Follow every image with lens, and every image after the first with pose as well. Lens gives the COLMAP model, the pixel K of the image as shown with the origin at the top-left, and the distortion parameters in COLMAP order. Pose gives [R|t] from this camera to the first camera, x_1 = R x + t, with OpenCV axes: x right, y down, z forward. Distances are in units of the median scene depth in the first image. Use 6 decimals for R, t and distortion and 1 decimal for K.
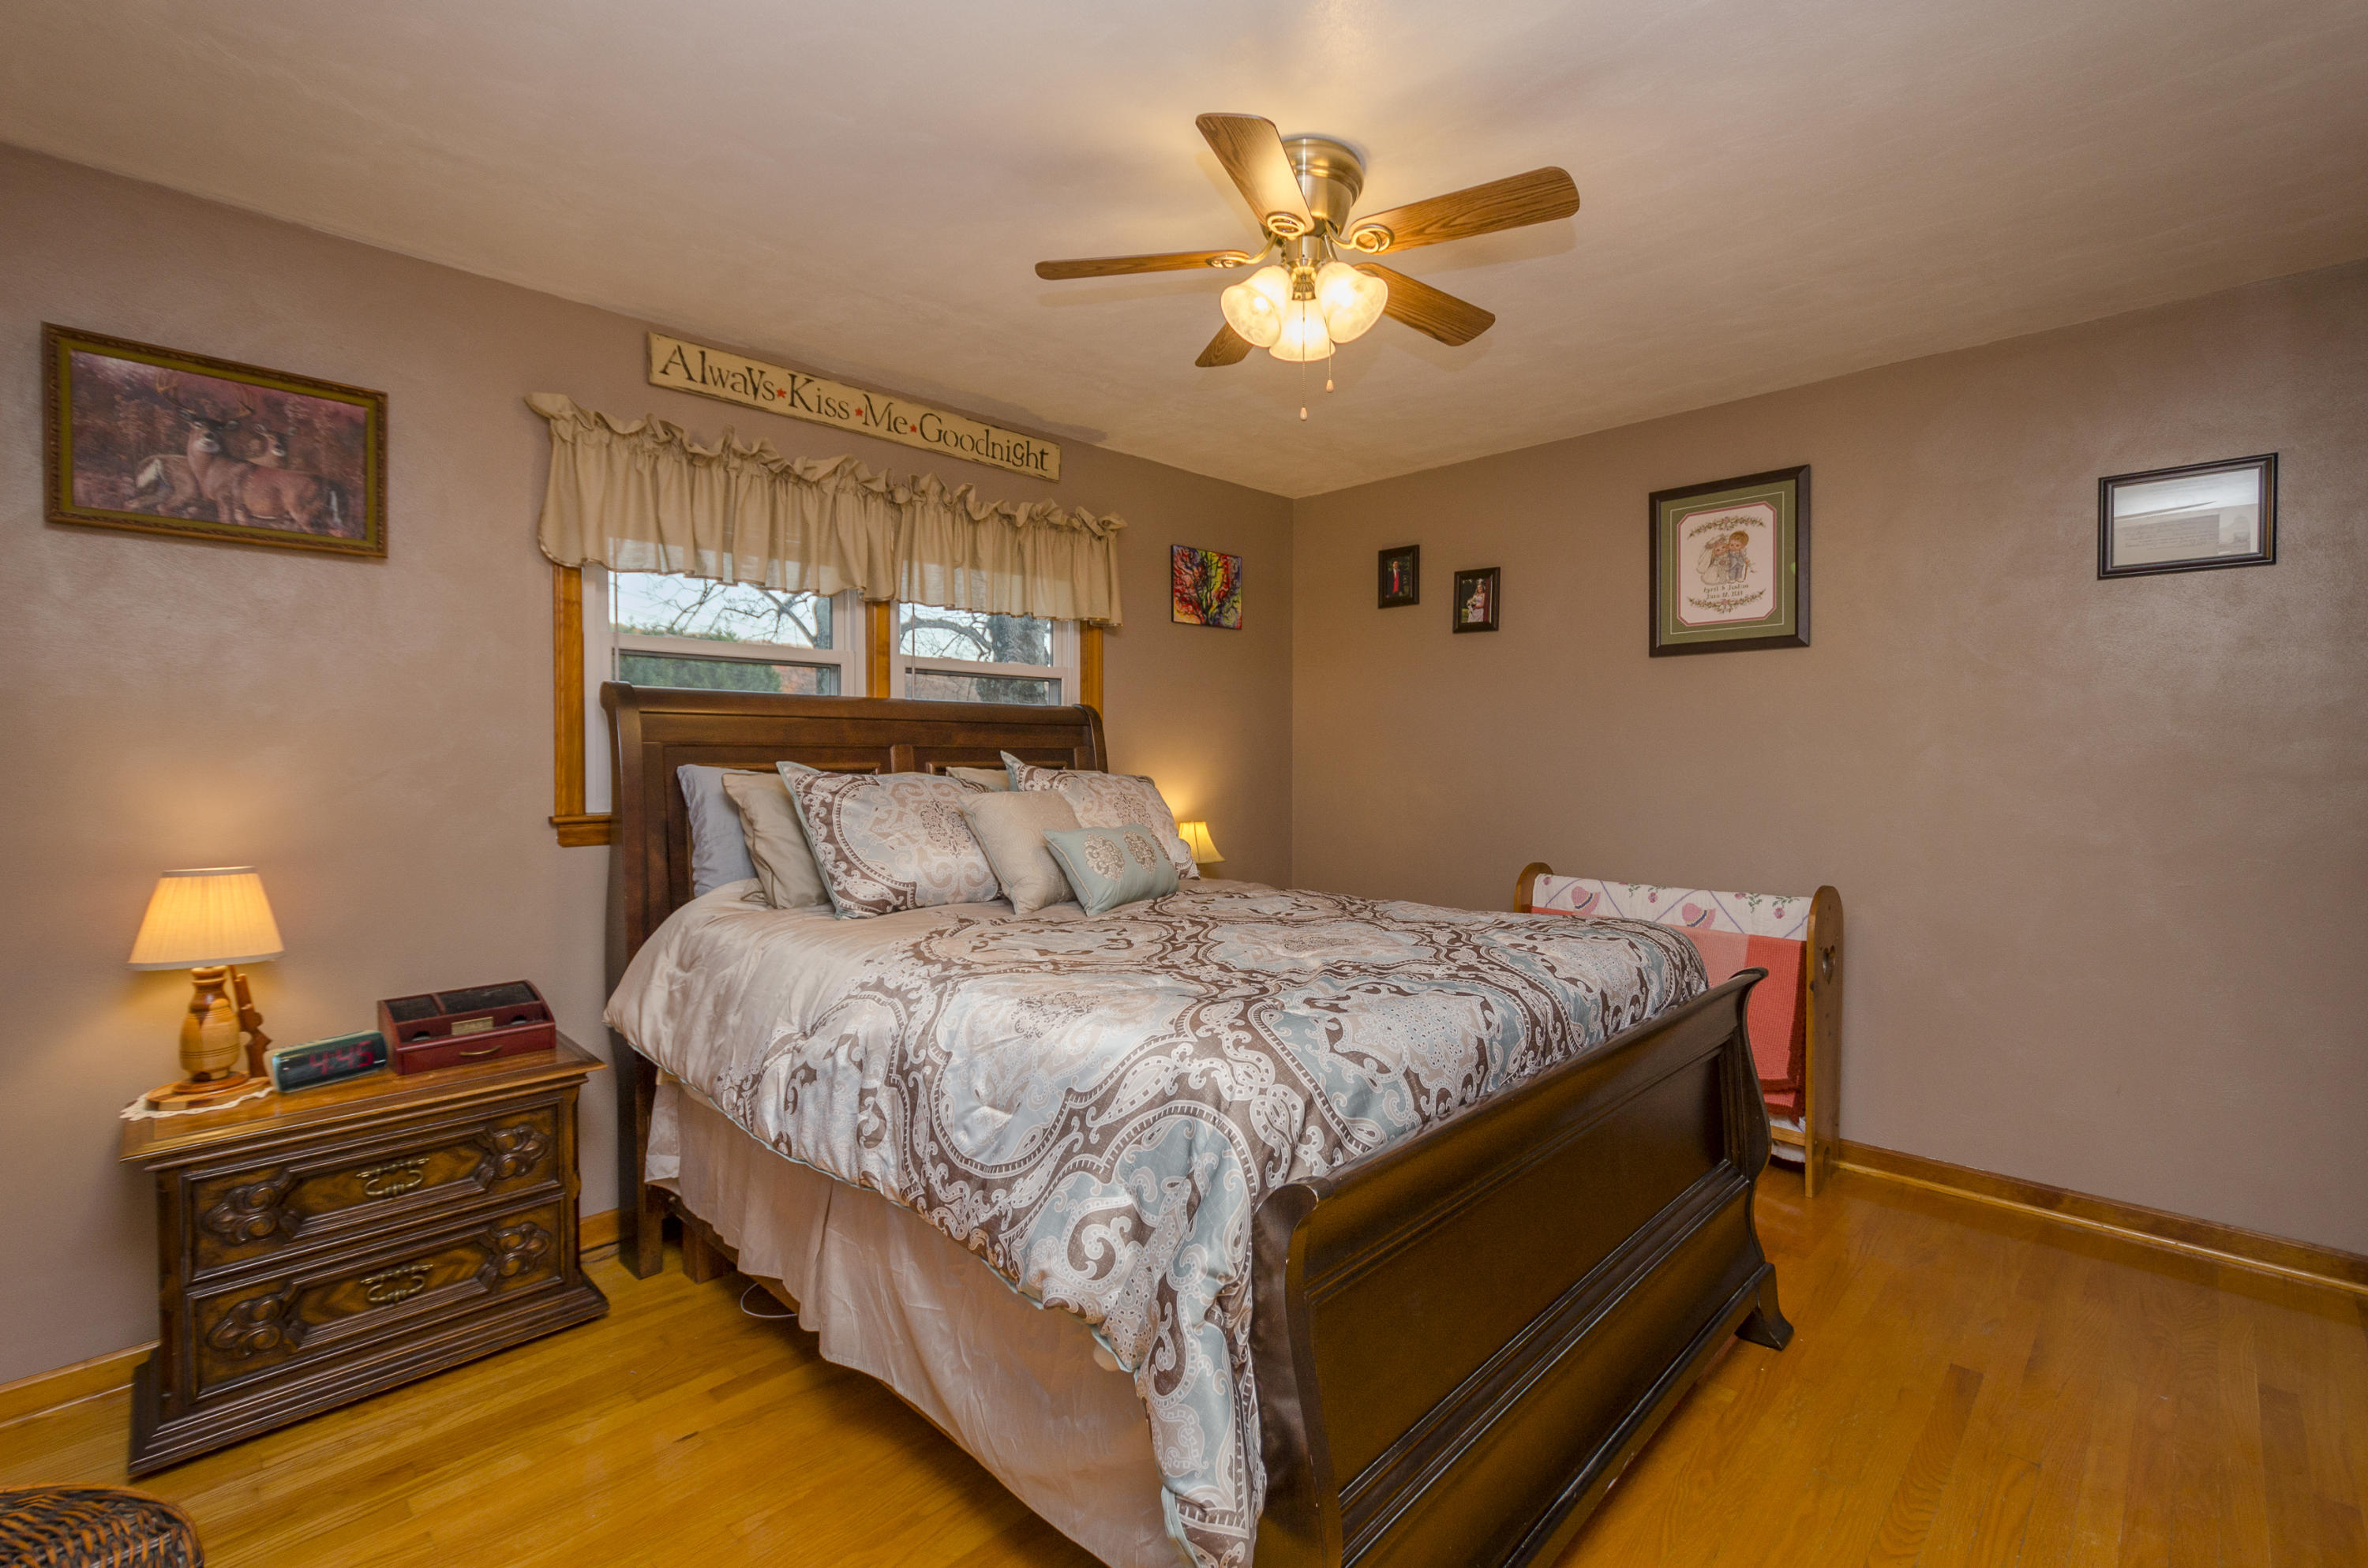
lens RADIAL K [[1025.8, 0, 1194.5], [0, 1025.8, 791.9], [0, 0, 1]] dist [0.017426, -0.008017]
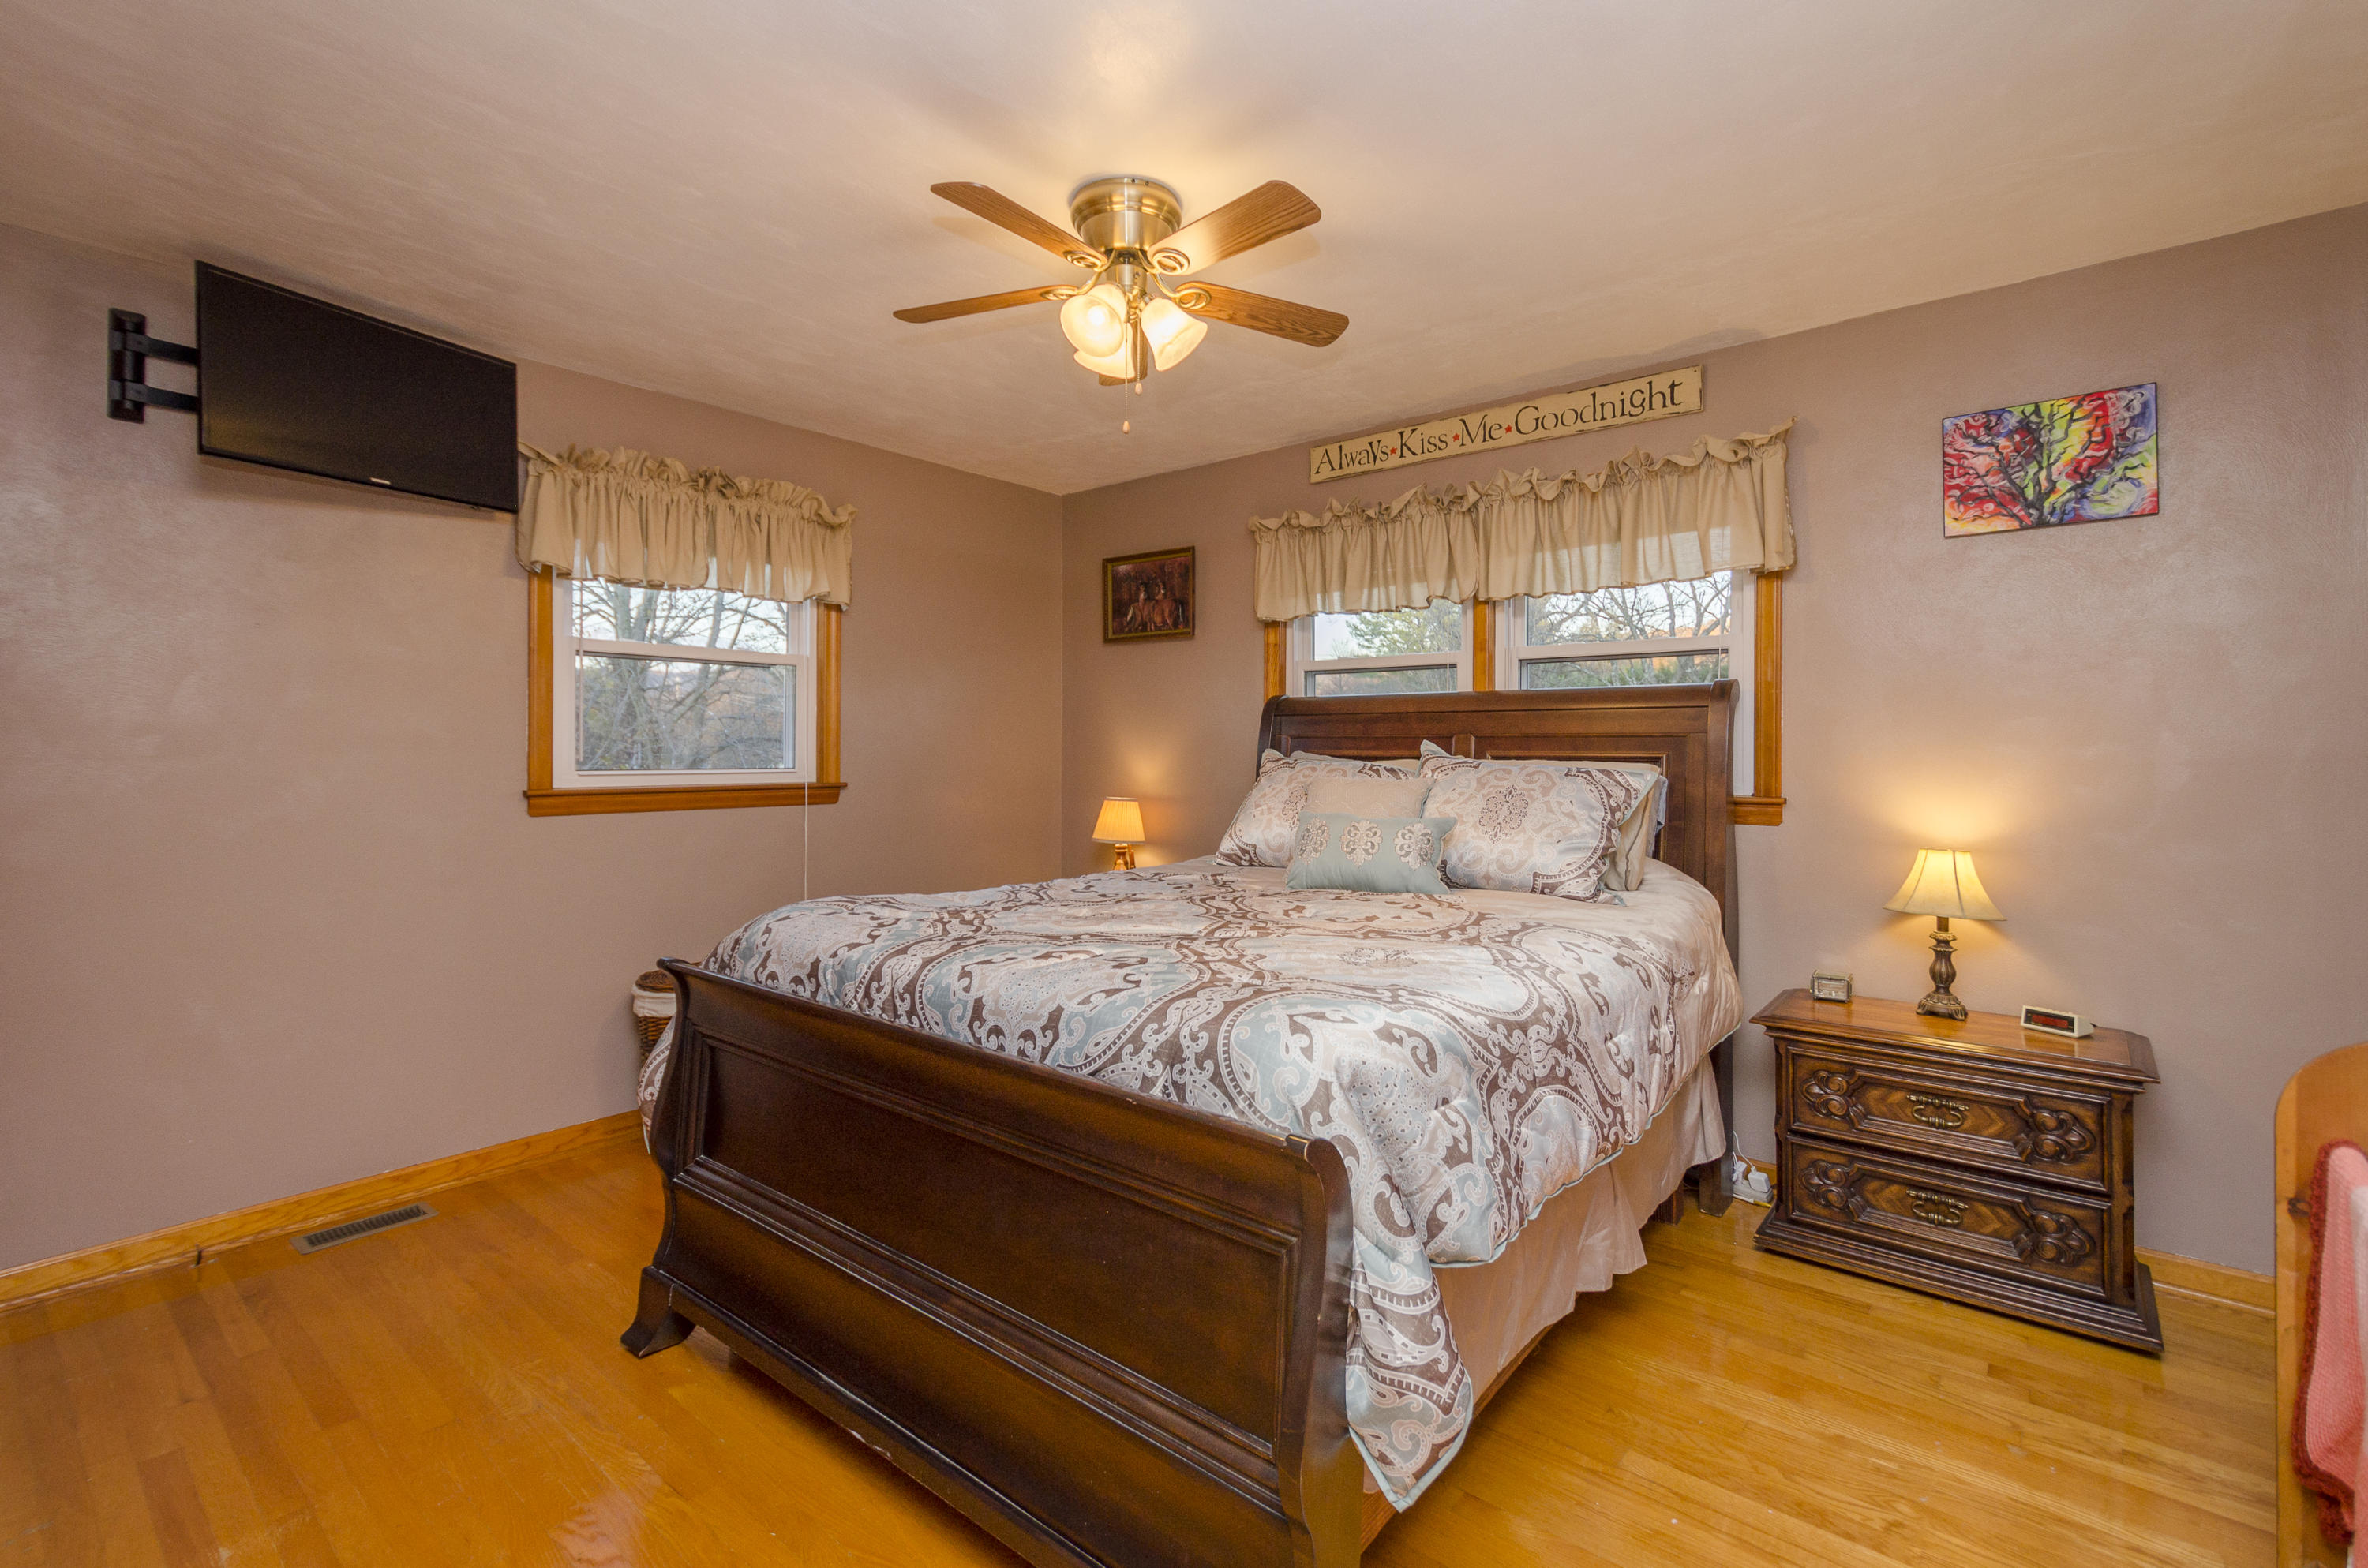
lens RADIAL K [[1025.8, 0, 1194.5], [0, 1025.8, 791.9], [0, 0, 1]] dist [0.017426, -0.008017]
pose [[0.094747, 0.071084, -0.992960, 0.762354], [-0.016294, 0.997424, 0.069849, -0.052538], [0.995368, 0.009561, 0.095661, 0.584094]]
